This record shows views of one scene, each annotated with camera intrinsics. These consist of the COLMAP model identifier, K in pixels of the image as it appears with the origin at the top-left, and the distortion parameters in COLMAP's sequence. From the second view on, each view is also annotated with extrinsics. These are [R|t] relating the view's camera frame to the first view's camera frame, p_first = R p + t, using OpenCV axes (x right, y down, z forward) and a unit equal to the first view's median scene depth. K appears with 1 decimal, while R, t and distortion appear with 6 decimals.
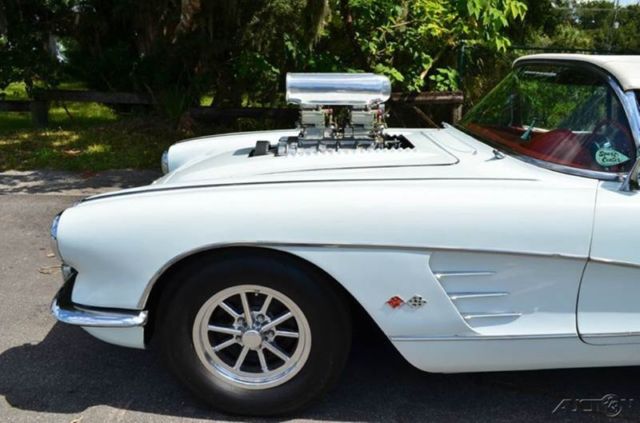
lens RADIAL K [[529.3, 0, 318.4], [0, 529.3, 217.1], [0, 0, 1]] dist [-0.077608, 0.006499]
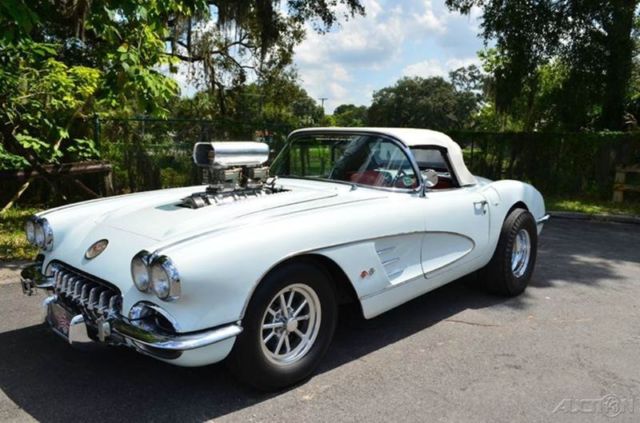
lens RADIAL K [[529.3, 0, 322.6], [0, 529.3, 226.0], [0, 0, 1]] dist [-0.077608, 0.006499]
pose [[0.672231, -0.129118, 0.728995, -0.288090], [0.208940, 0.977734, -0.019497, 0.004413], [-0.710246, 0.165422, 0.684241, -0.019672]]
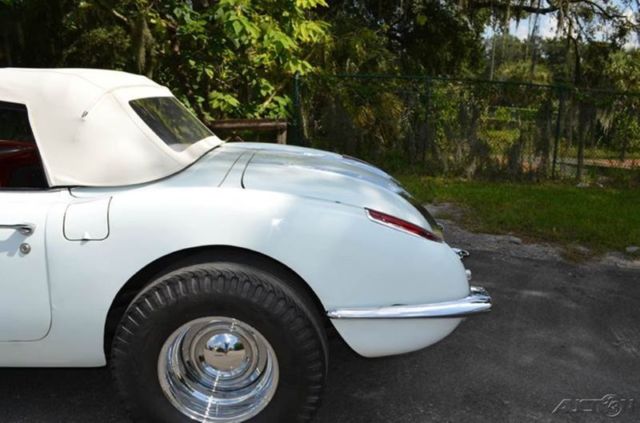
lens RADIAL K [[529.3, 0, 324.0], [0, 529.3, 217.4], [0, 0, 1]] dist [-0.077608, 0.006499]
pose [[0.999252, 0.003755, 0.038478, 0.391142], [-0.001535, 0.998341, -0.057556, 0.013665], [-0.038630, 0.057454, 0.997601, -0.013610]]
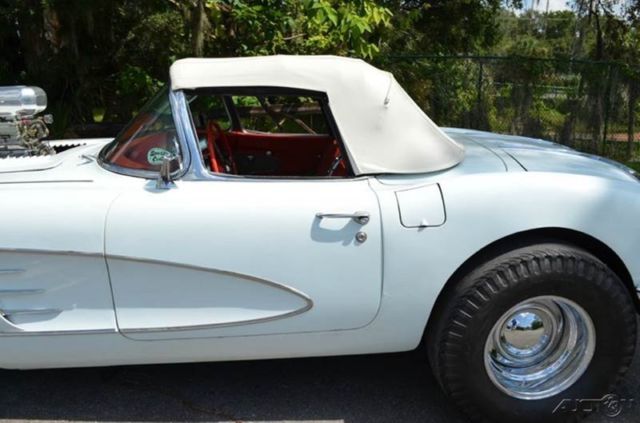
lens RADIAL K [[529.3, 0, 320.1], [0, 529.3, 224.3], [0, 0, 1]] dist [-0.077608, 0.006499]
pose [[0.998744, -0.028371, 0.041293, 0.223665], [0.028861, 0.999519, -0.011311, 0.010578], [-0.040952, 0.012489, 0.999083, -0.013632]]
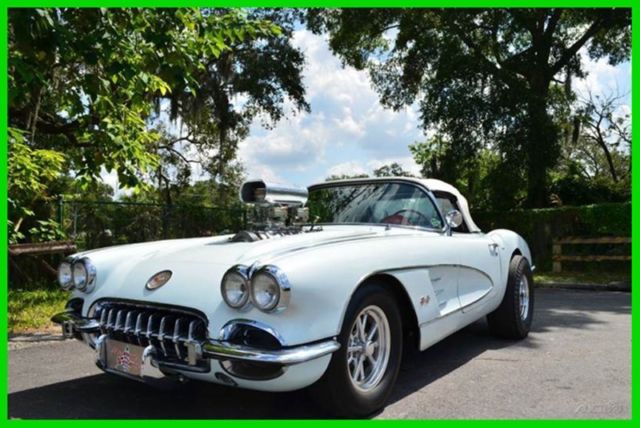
lens RADIAL K [[519.3, 0, 322.5], [0, 519.3, 218.0], [0, 0, 1]] dist [-0.088660, 0.025098]
pose [[0.567753, 0.004277, 0.823188, -0.354078], [0.254398, 0.950126, -0.180395, 0.031833], [-0.782903, 0.311837, 0.538349, 0.069407]]
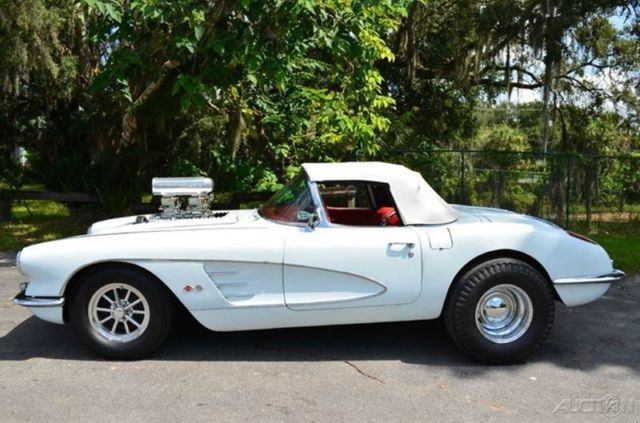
lens RADIAL K [[529.3, 0, 320.1], [0, 529.3, 215.2], [0, 0, 1]] dist [-0.077608, 0.006499]
pose [[0.997130, -0.022225, 0.072378, 0.128280], [0.035303, 0.982148, -0.184766, 0.069481], [-0.066980, 0.186791, 0.980114, -0.265467]]
